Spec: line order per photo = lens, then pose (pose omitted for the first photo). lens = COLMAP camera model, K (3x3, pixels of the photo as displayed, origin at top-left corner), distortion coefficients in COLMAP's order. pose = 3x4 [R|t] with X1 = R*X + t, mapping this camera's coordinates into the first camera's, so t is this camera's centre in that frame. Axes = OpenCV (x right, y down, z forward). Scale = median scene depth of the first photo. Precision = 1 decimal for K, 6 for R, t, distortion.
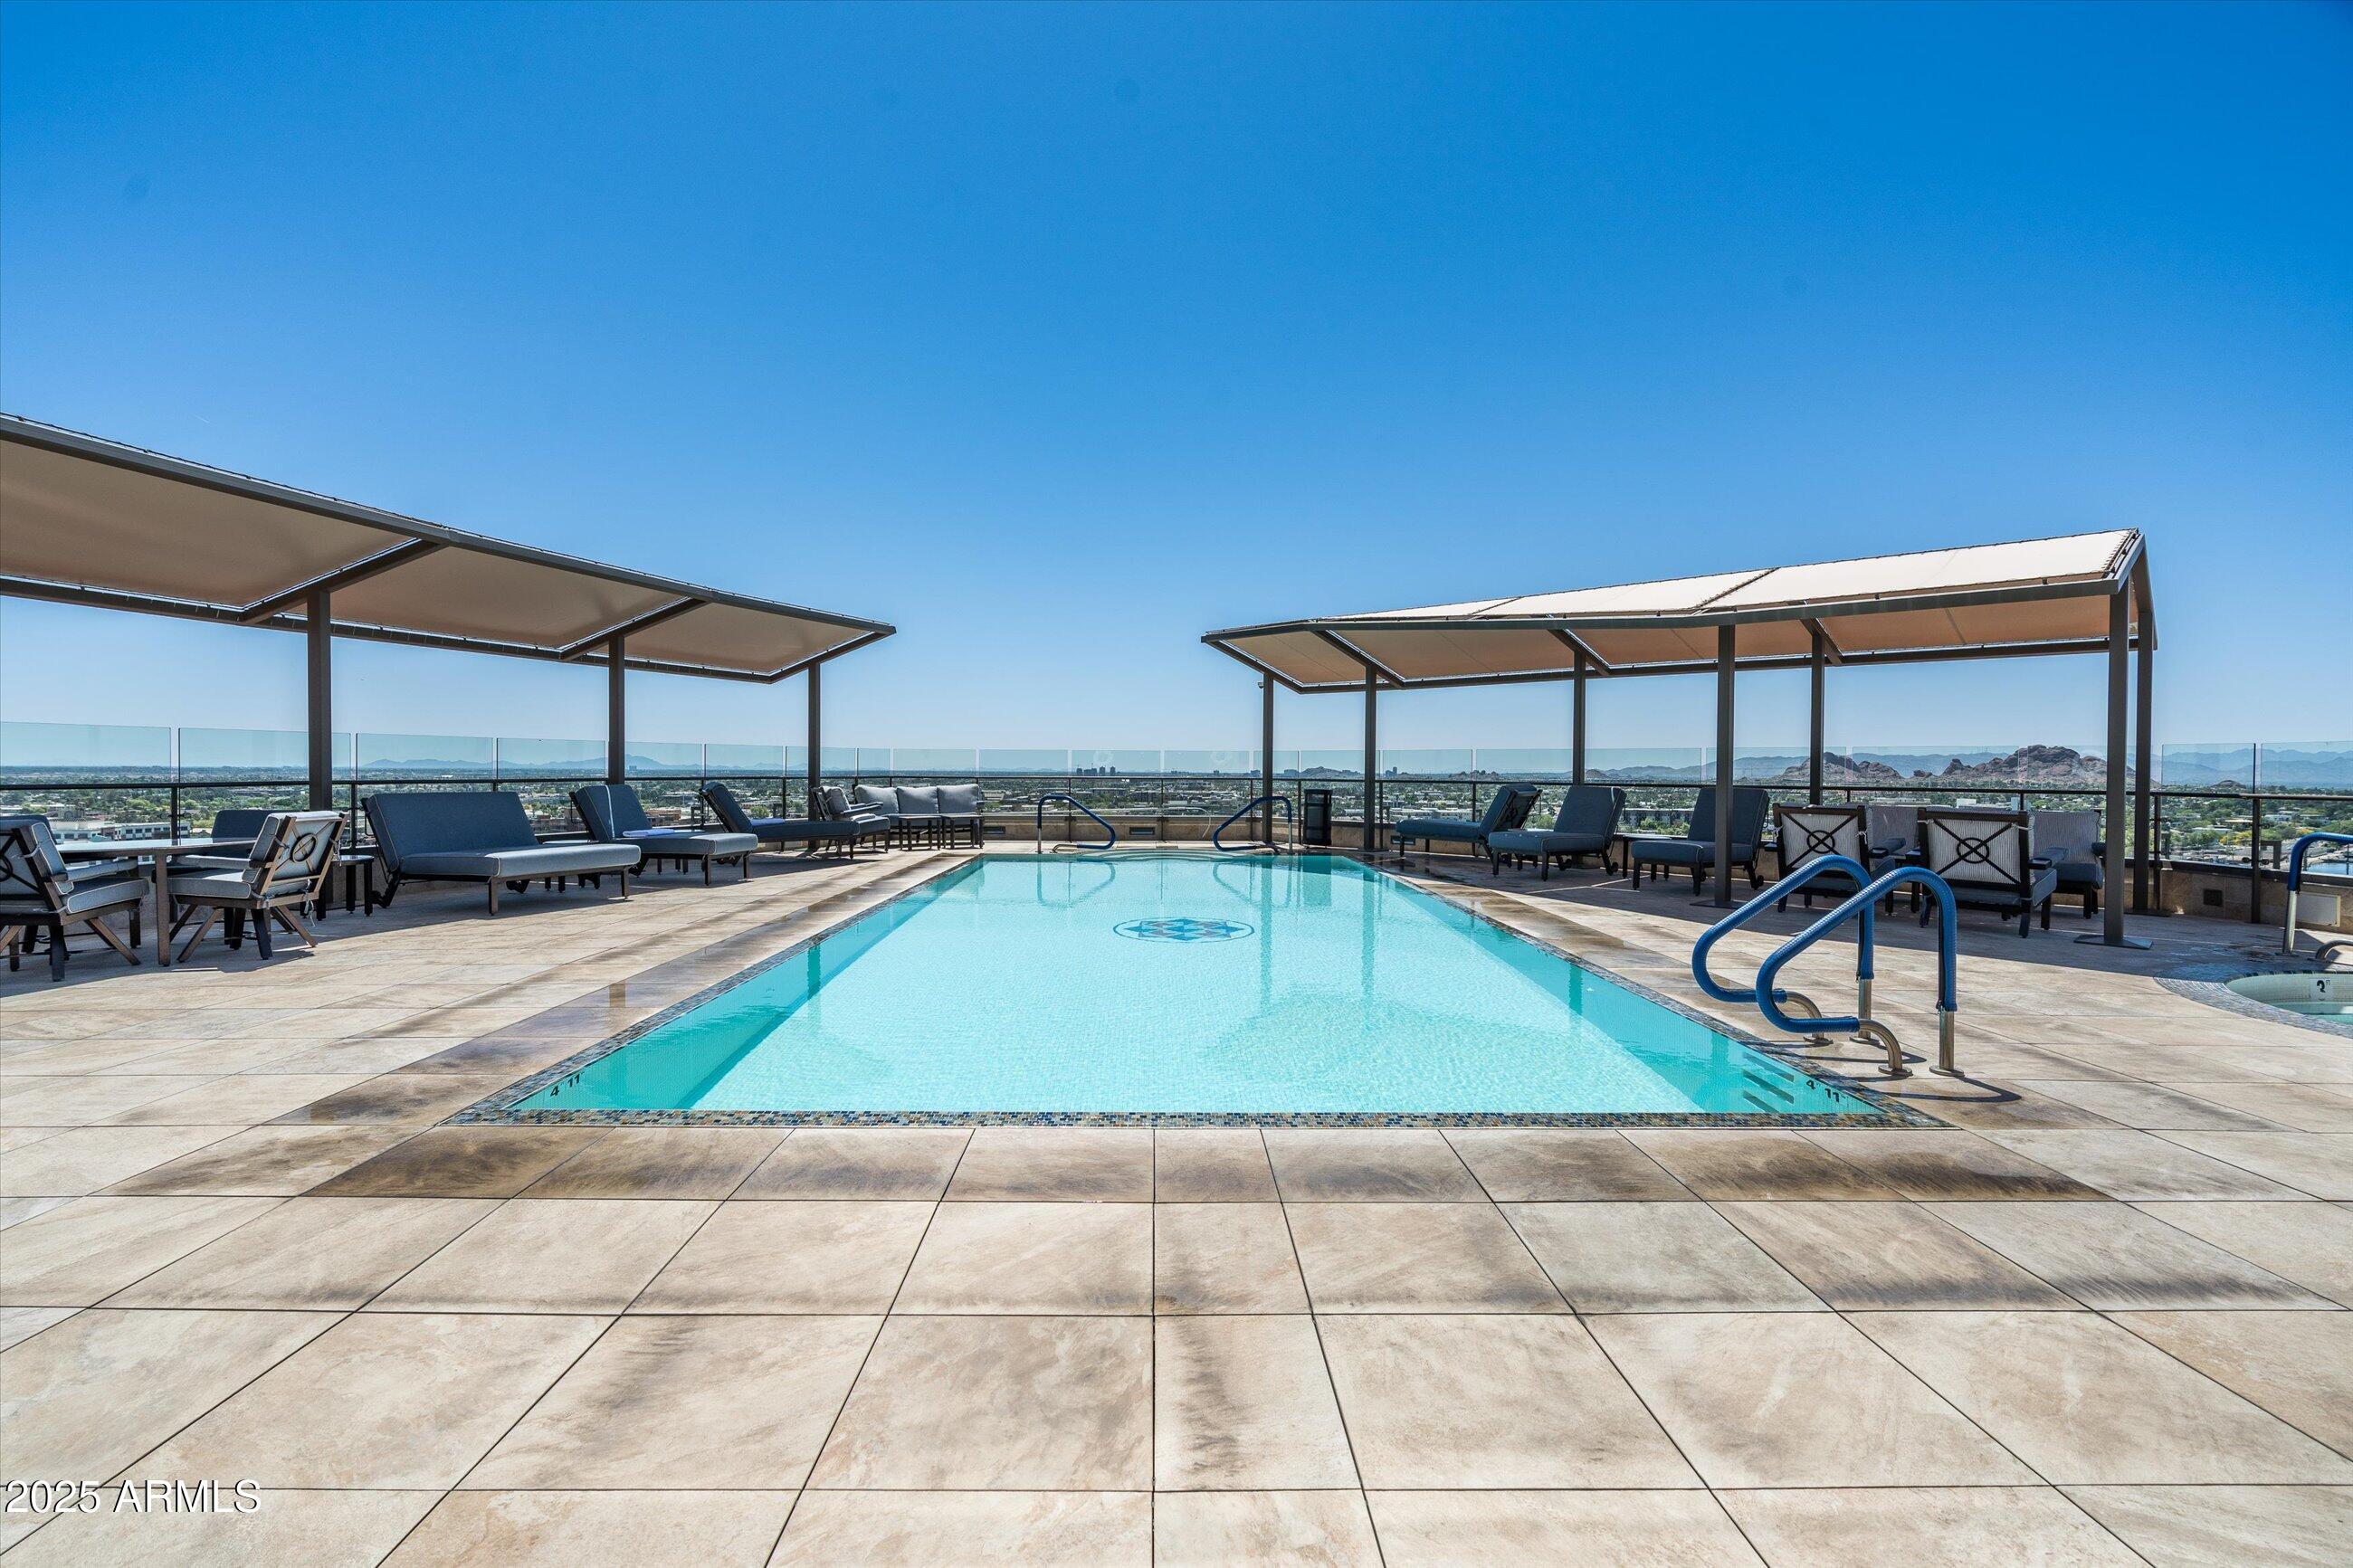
lens RADIAL K [[1114.9, 0, 1172.8], [0, 1114.9, 771.6], [0, 0, 1]] dist [-0.002126, -0.000329]
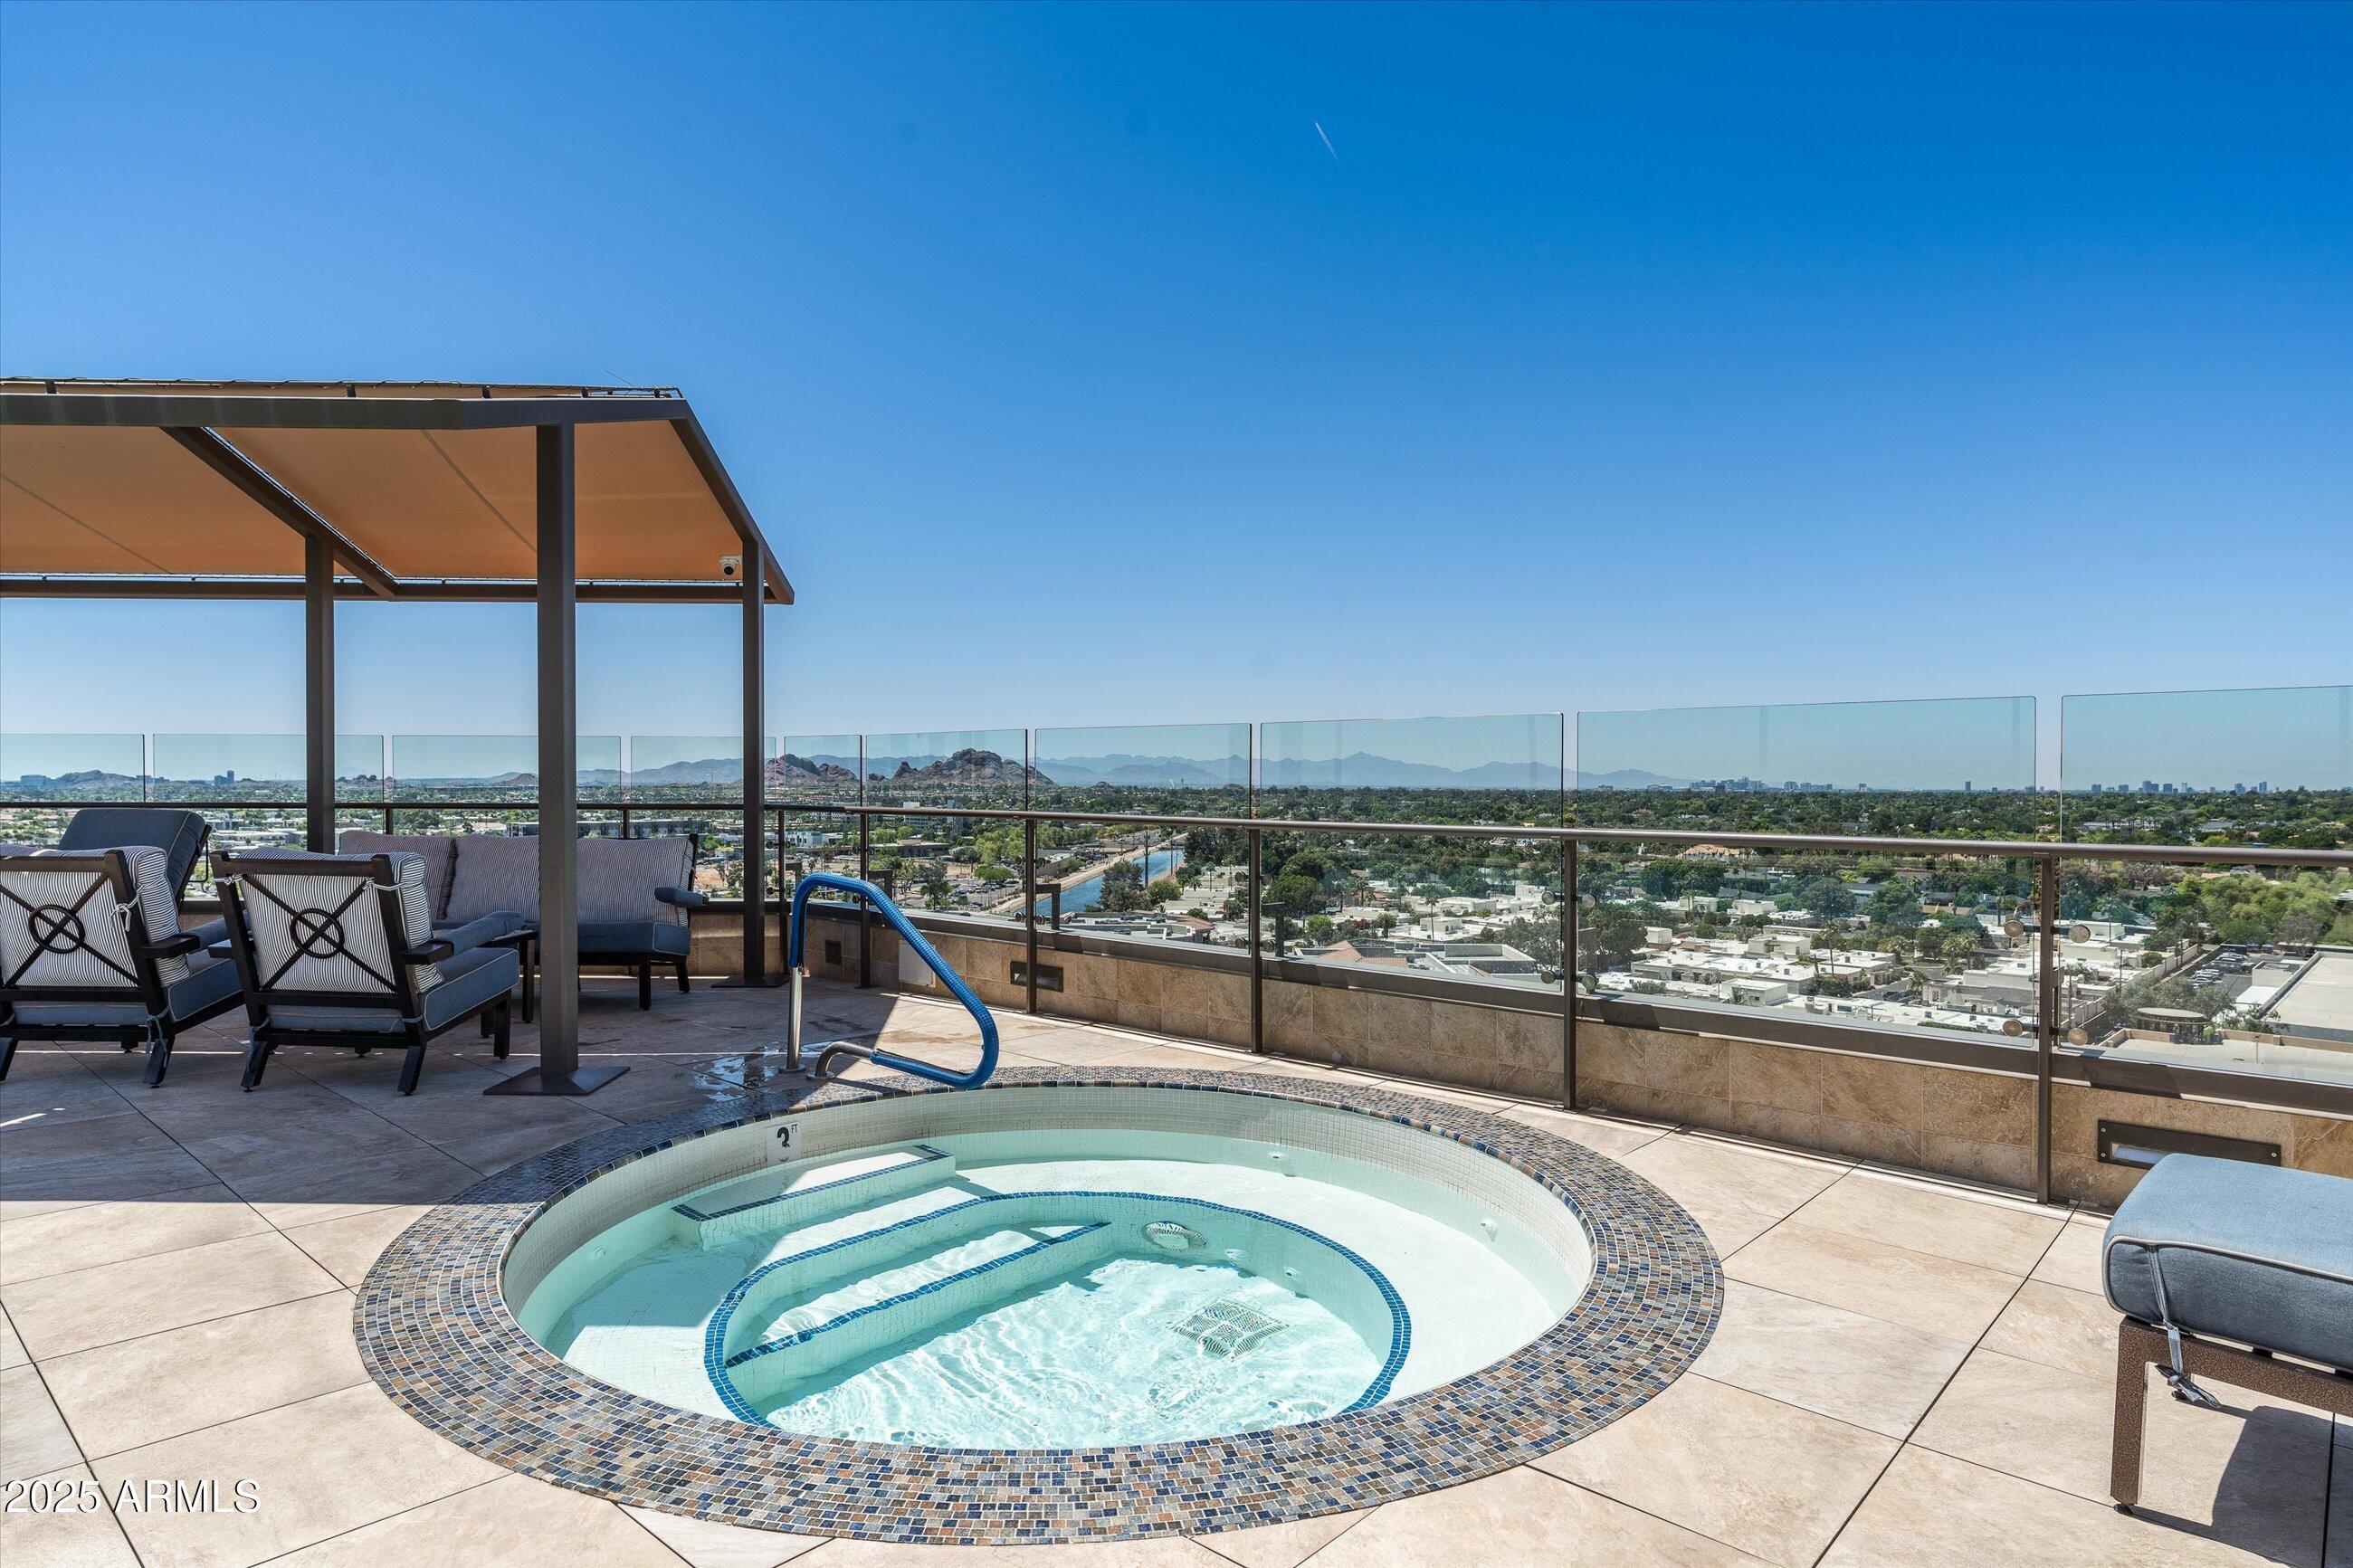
lens RADIAL K [[1342.9, 0, 1177.6], [0, 1342.9, 783.0], [0, 0, 1]] dist [0.001123, 0.002029]
pose [[0.684751, -0.010415, 0.728703, 0.543156], [0.007443, 0.999946, 0.007297, 0.000840], [-0.728739, 0.000427, 0.684791, 0.296173]]
